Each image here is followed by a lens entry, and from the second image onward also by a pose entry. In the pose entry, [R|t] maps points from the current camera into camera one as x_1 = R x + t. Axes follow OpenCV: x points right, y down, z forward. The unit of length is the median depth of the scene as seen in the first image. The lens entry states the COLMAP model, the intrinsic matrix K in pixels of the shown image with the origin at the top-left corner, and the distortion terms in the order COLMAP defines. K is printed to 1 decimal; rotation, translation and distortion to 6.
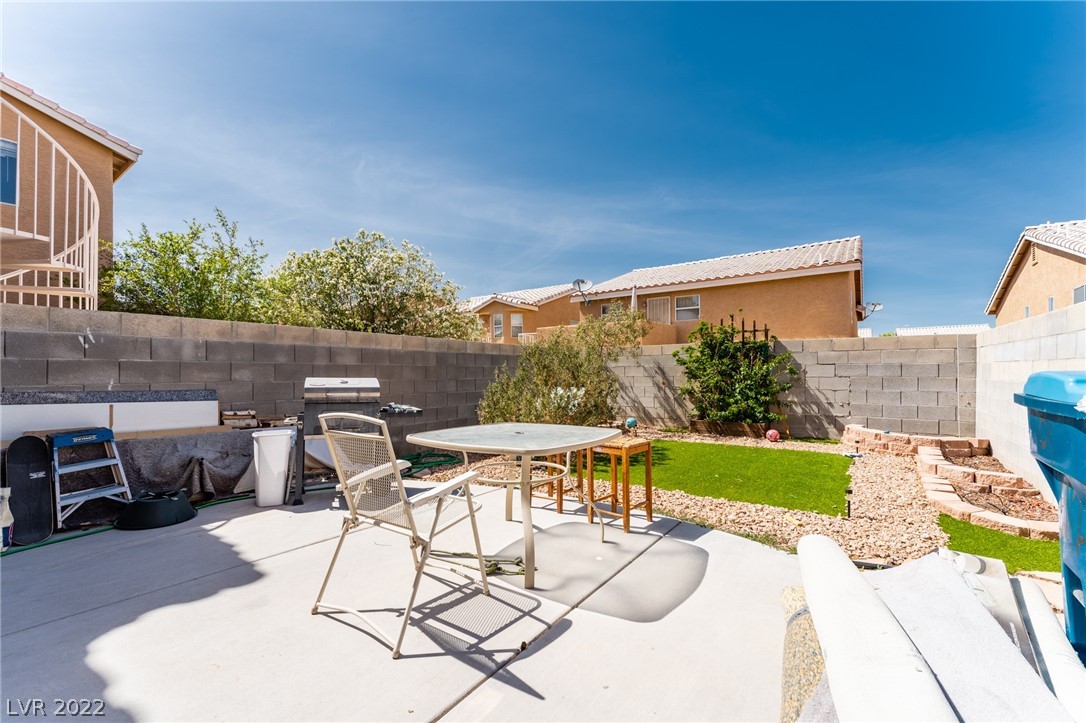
lens RADIAL K [[432.8, 0, 540.7], [0, 432.8, 372.8], [0, 0, 1]] dist [-0.000072, 0.000013]
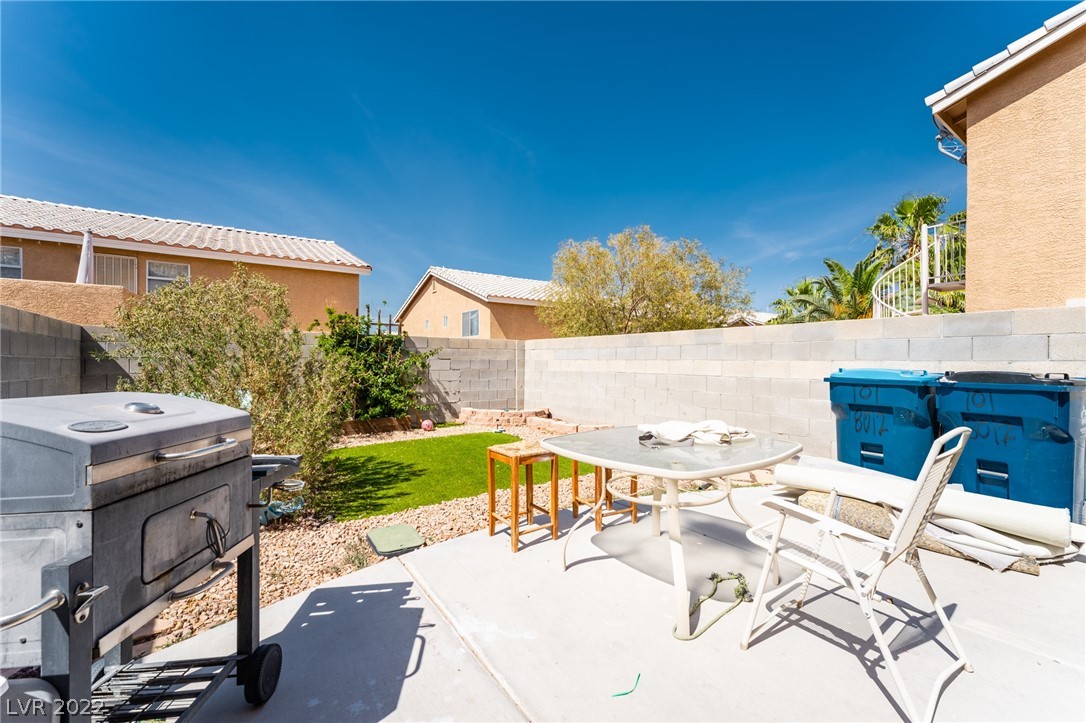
lens RADIAL K [[432.8, 0, 540.7], [0, 432.8, 372.8], [0, 0, 1]] dist [-0.000072, 0.000013]
pose [[0.352884, -0.018581, 0.935483, -0.344030], [0.001412, 0.999812, 0.019325, -0.005088], [-0.935666, -0.005498, 0.352844, 0.343482]]
